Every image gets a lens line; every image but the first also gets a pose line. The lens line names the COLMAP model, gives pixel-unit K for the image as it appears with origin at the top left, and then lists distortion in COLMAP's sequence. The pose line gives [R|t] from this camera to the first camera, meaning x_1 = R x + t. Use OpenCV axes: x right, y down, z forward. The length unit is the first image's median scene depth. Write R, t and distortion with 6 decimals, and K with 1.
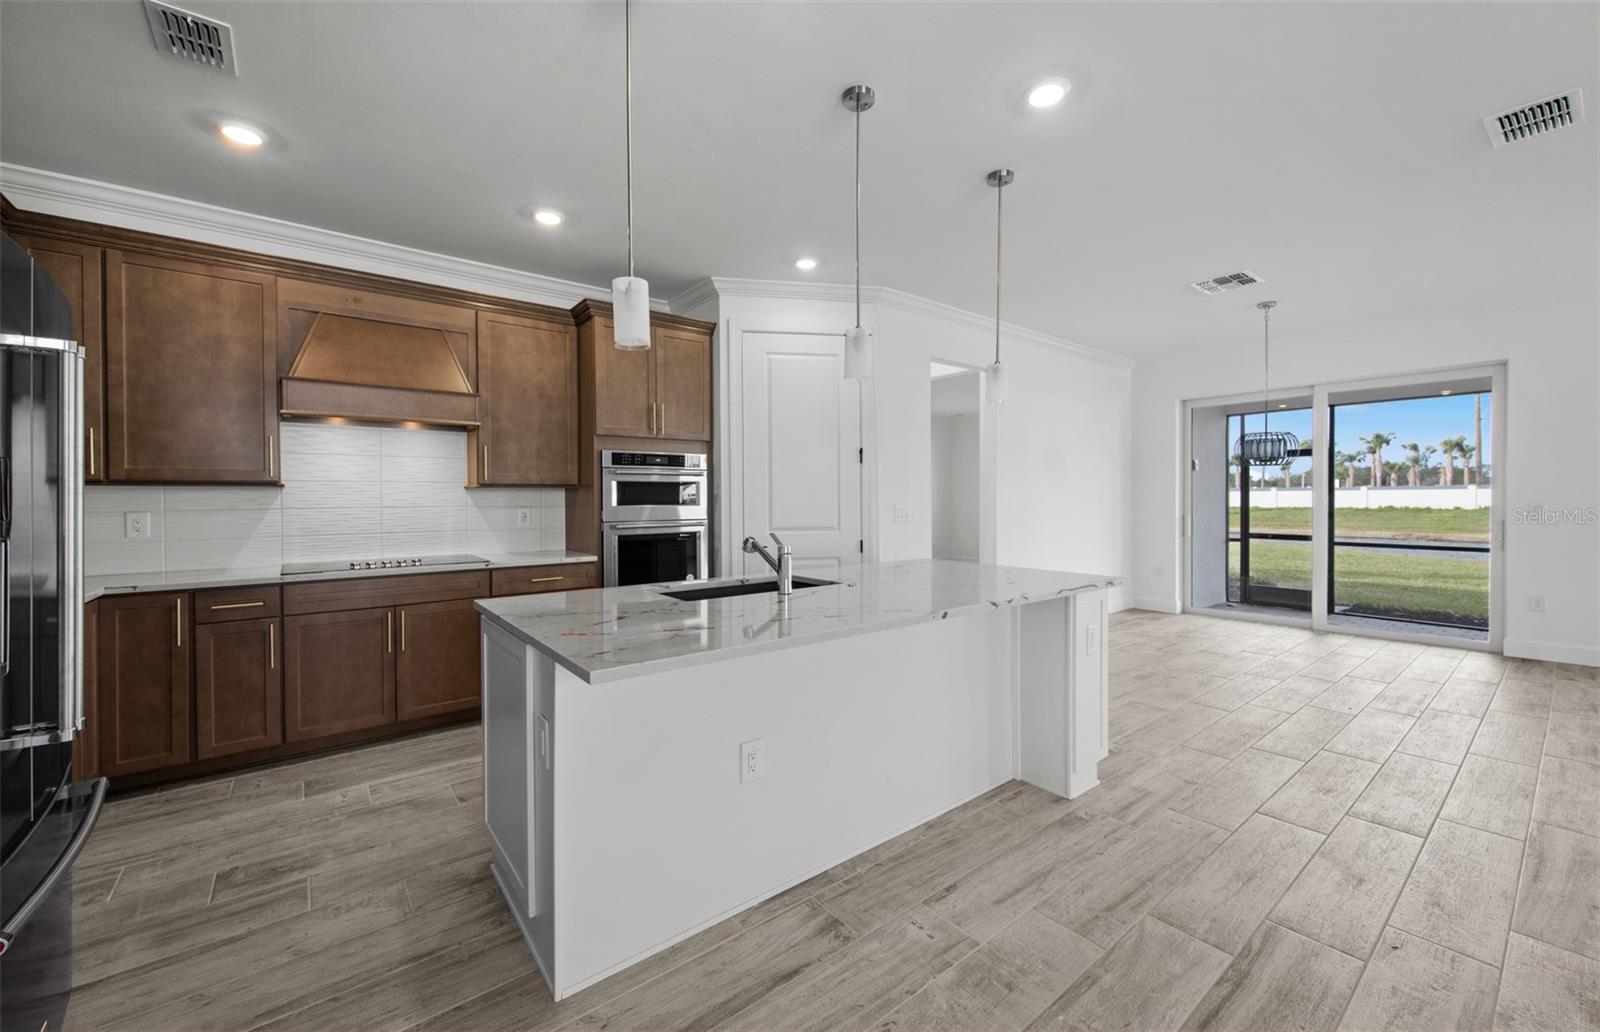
lens RADIAL K [[627.2, 0, 805.6], [0, 627.2, 505.3], [0, 0, 1]] dist [0.009475, -0.004886]
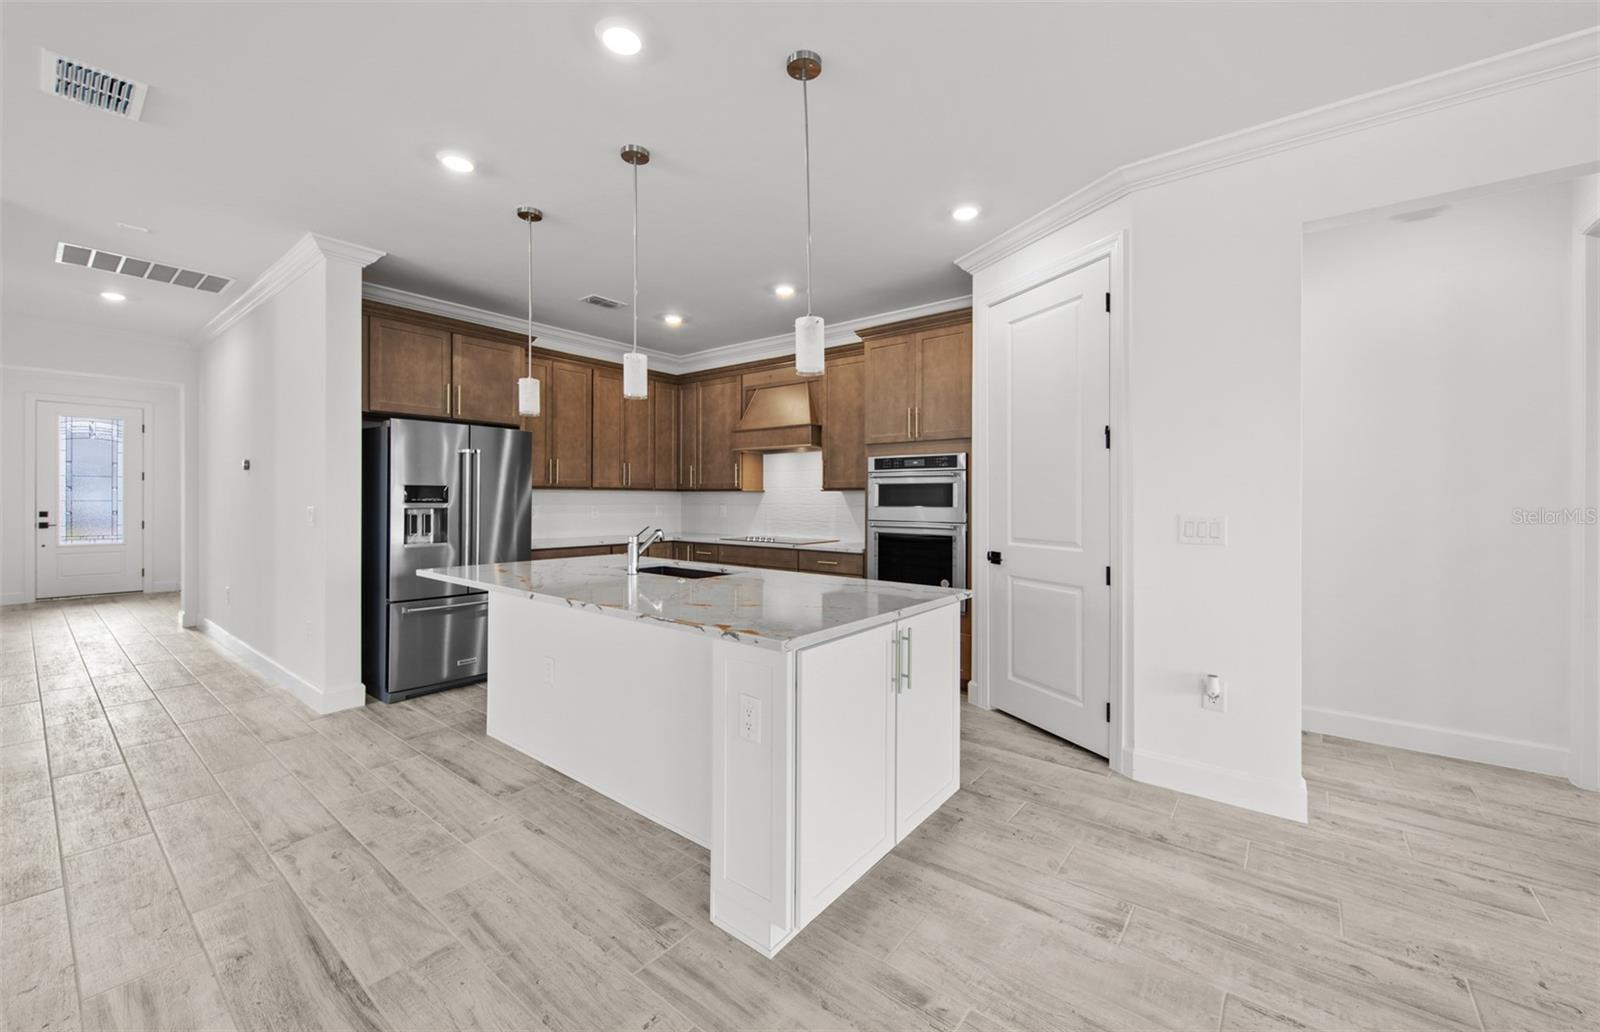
lens RADIAL K [[627.2, 0, 795.0], [0, 627.2, 498.8], [0, 0, 1]] dist [0.009475, -0.004886]
pose [[0.214286, 0.005352, -0.976756, 0.809172], [-0.017796, 0.999840, 0.001574, -0.012429], [0.976609, 0.017046, 0.214347, 0.659882]]
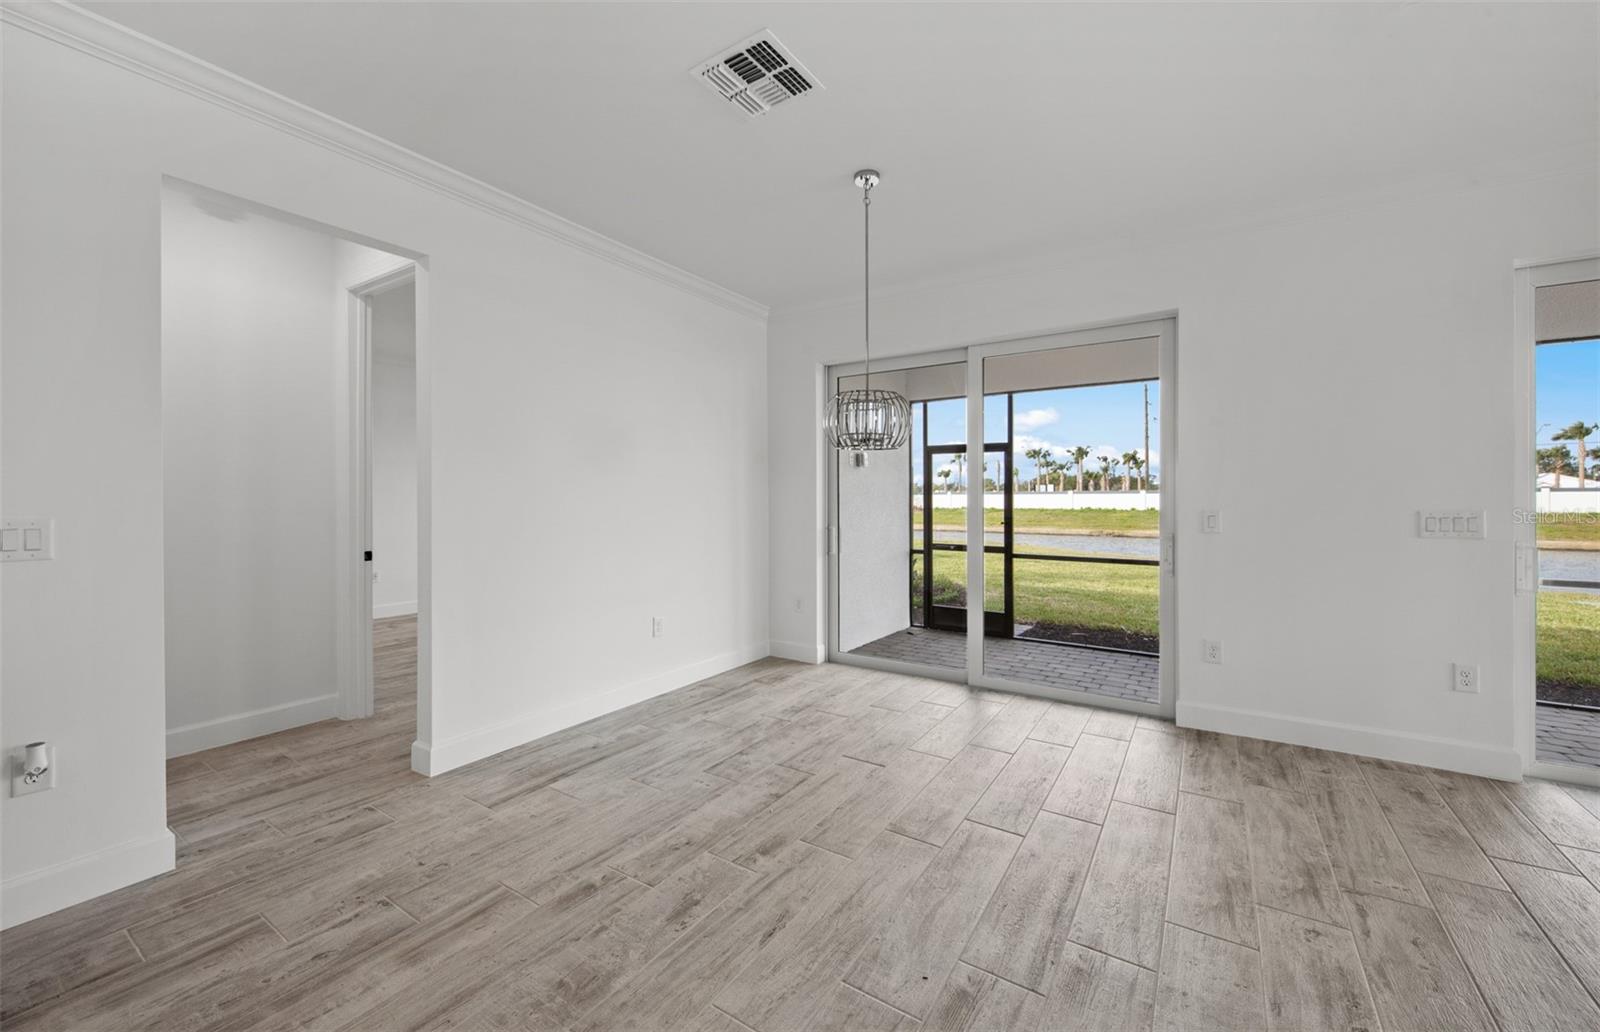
lens RADIAL K [[627.2, 0, 802.5], [0, 627.2, 496.8], [0, 0, 1]] dist [0.009475, -0.004886]
pose [[0.950063, 0.004828, 0.312022, 0.644032], [0.000039, 0.999878, -0.015591, -0.010590], [-0.312059, 0.014824, 0.949947, 0.602884]]
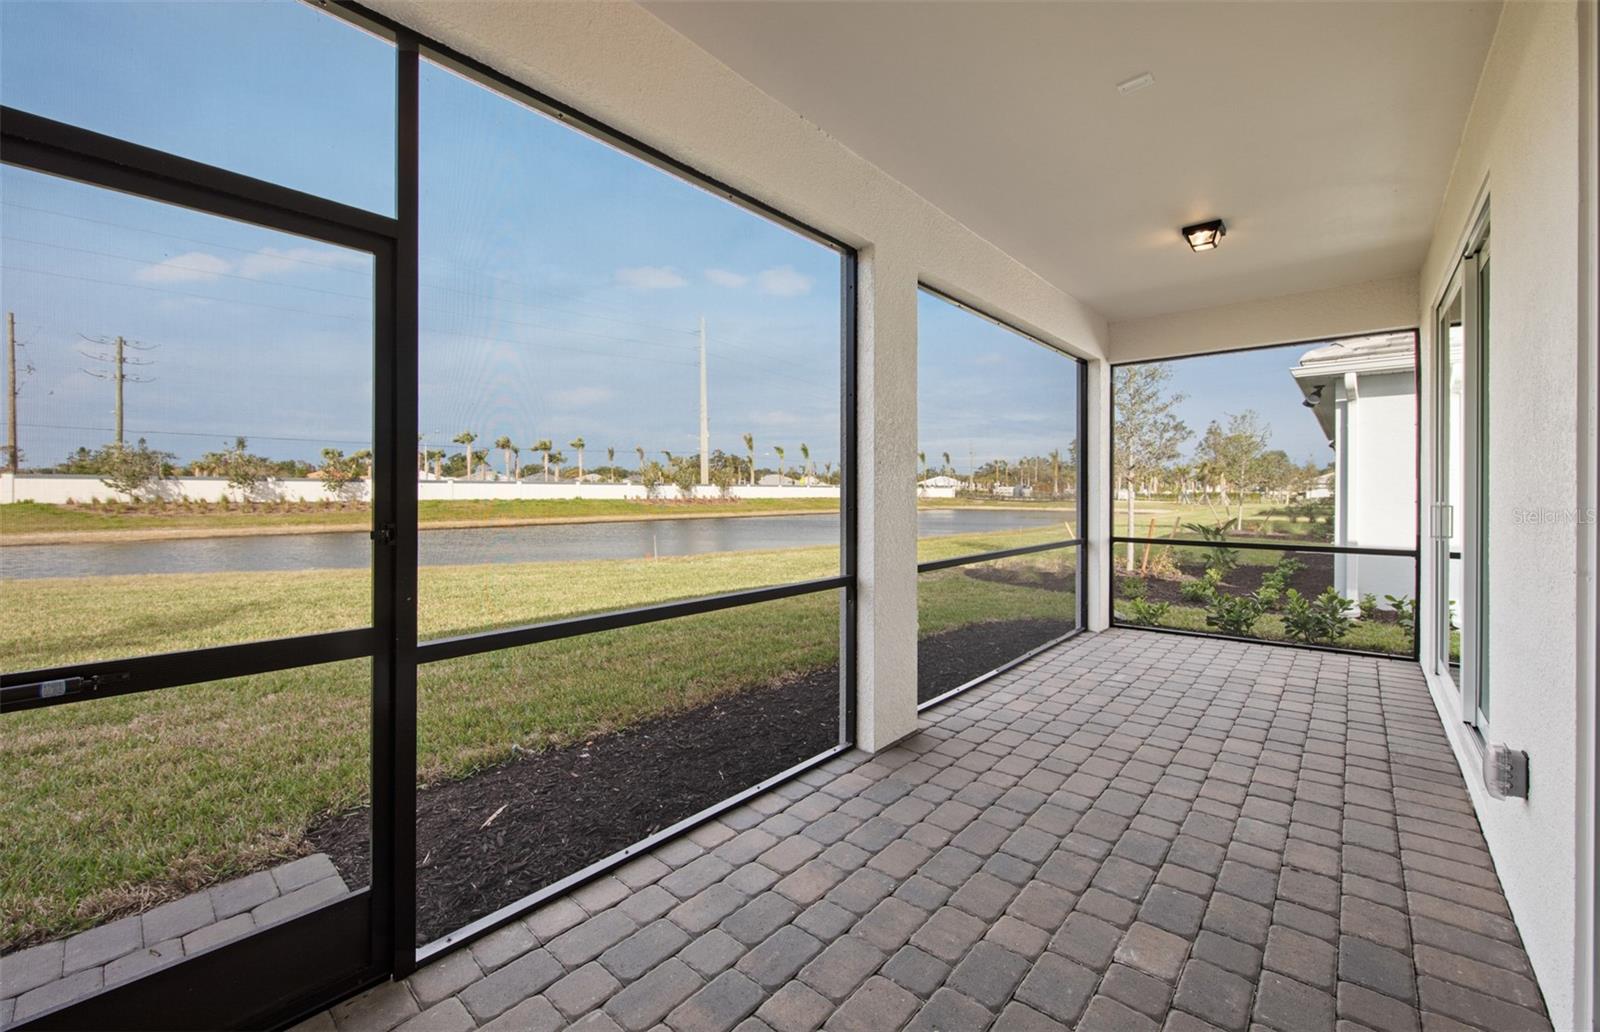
lens RADIAL K [[627.2, 0, 794.7], [0, 627.2, 509.3], [0, 0, 1]] dist [0.009475, -0.004886]
pose [[-0.169473, -0.025364, 0.985208, 1.242090], [0.008963, 0.999588, 0.027275, 0.006967], [-0.985494, 0.013453, -0.169176, 1.885360]]
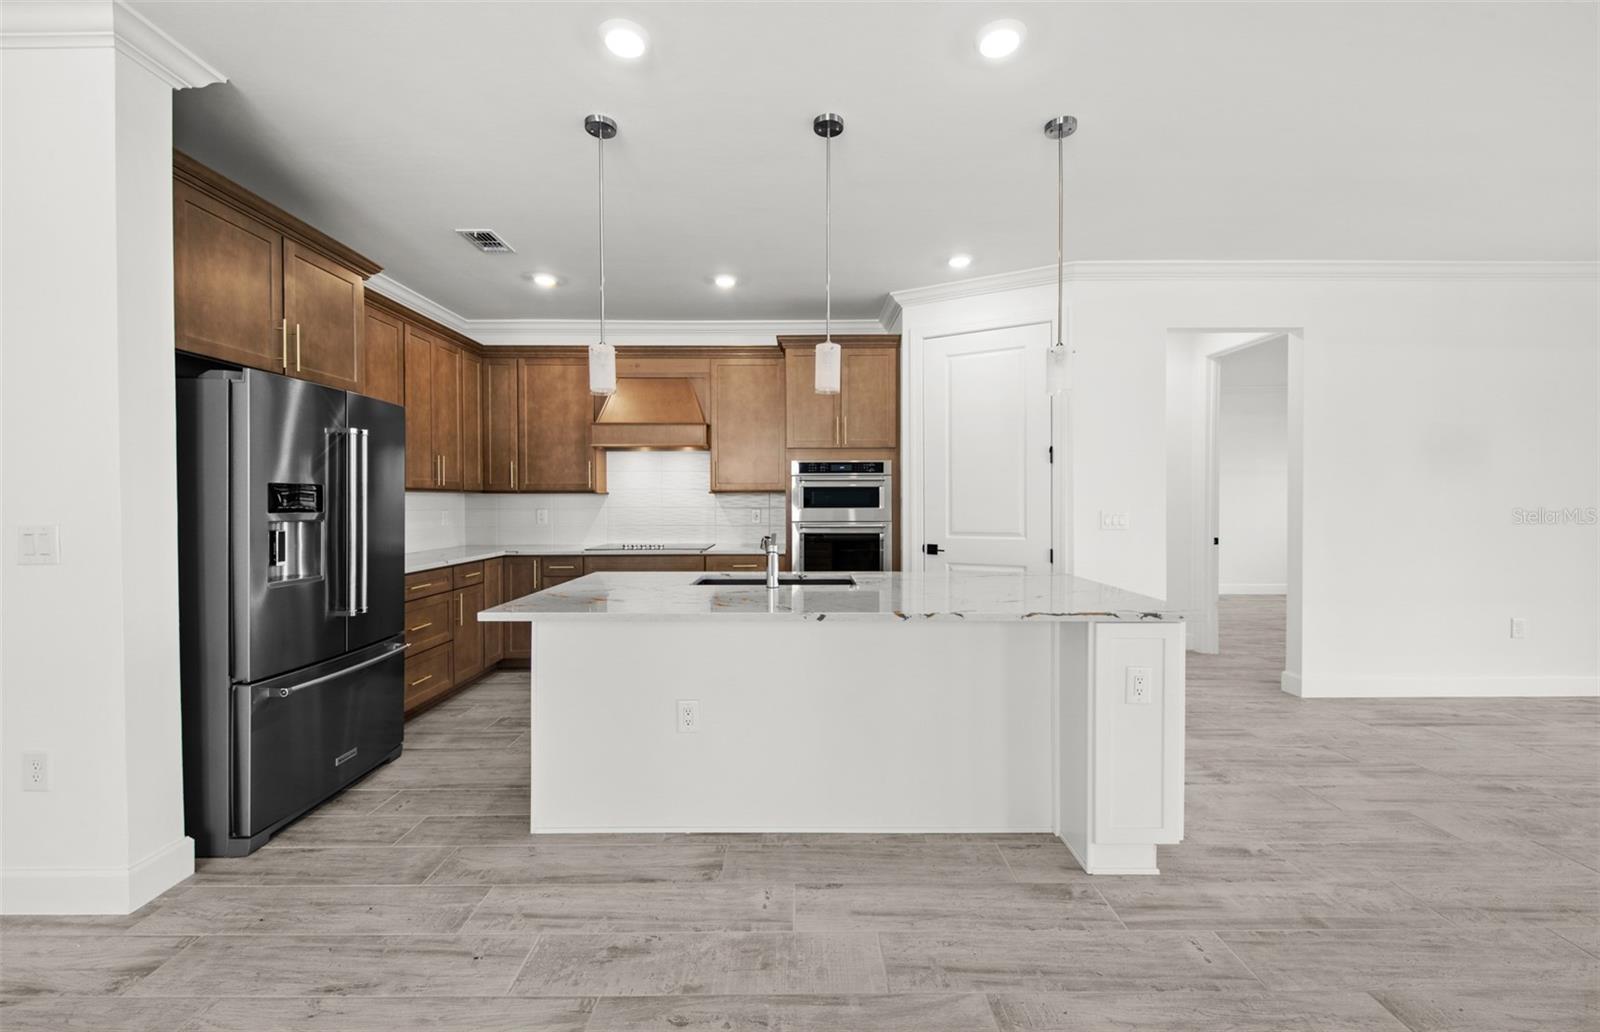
lens RADIAL K [[627.2, 0, 799.4], [0, 627.2, 507.3], [0, 0, 1]] dist [0.009475, -0.004886]
pose [[0.782671, 0.008972, -0.622371, 0.447862], [-0.008823, 0.999956, 0.003319, -0.004692], [0.622373, 0.002894, 0.782716, 0.089763]]
